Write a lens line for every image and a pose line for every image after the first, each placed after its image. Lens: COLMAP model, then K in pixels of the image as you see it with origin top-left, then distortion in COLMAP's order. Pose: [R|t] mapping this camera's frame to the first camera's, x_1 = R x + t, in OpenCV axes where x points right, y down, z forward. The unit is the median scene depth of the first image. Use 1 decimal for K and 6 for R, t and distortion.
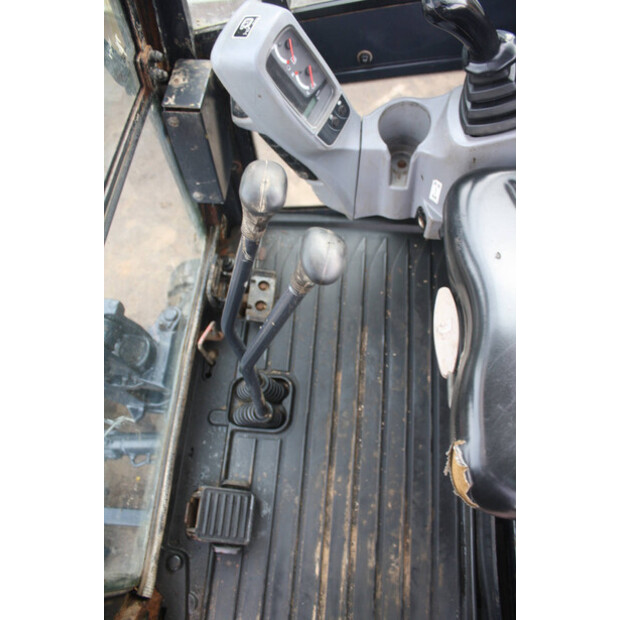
lens RADIAL K [[521.7, 0, 310.0], [0, 521.7, 310.0], [0, 0, 1]] dist [-0.167595, 0.148813]
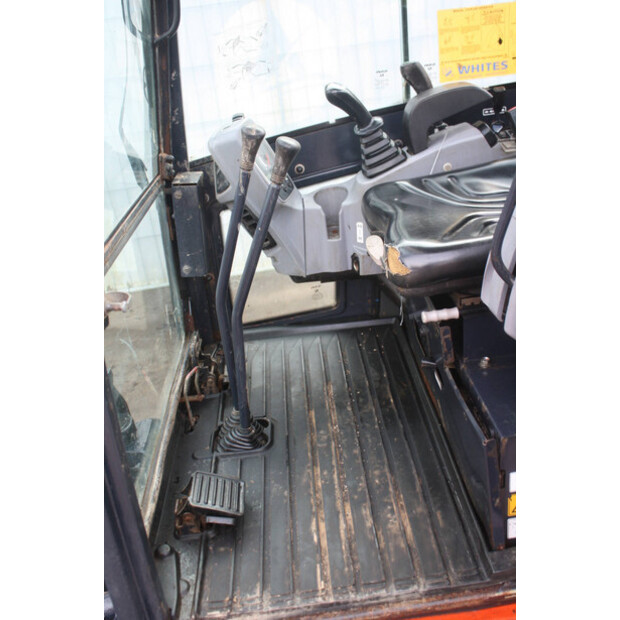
lens RADIAL K [[638.9, 0, 310.0], [0, 638.9, 310.0], [0, 0, 1]] dist [-0.168833, 0.208519]
pose [[0.990430, -0.069930, 0.118987, -0.106829], [0.129906, 0.763504, -0.632603, 0.930907], [-0.046609, 0.642006, 0.765282, -0.190343]]
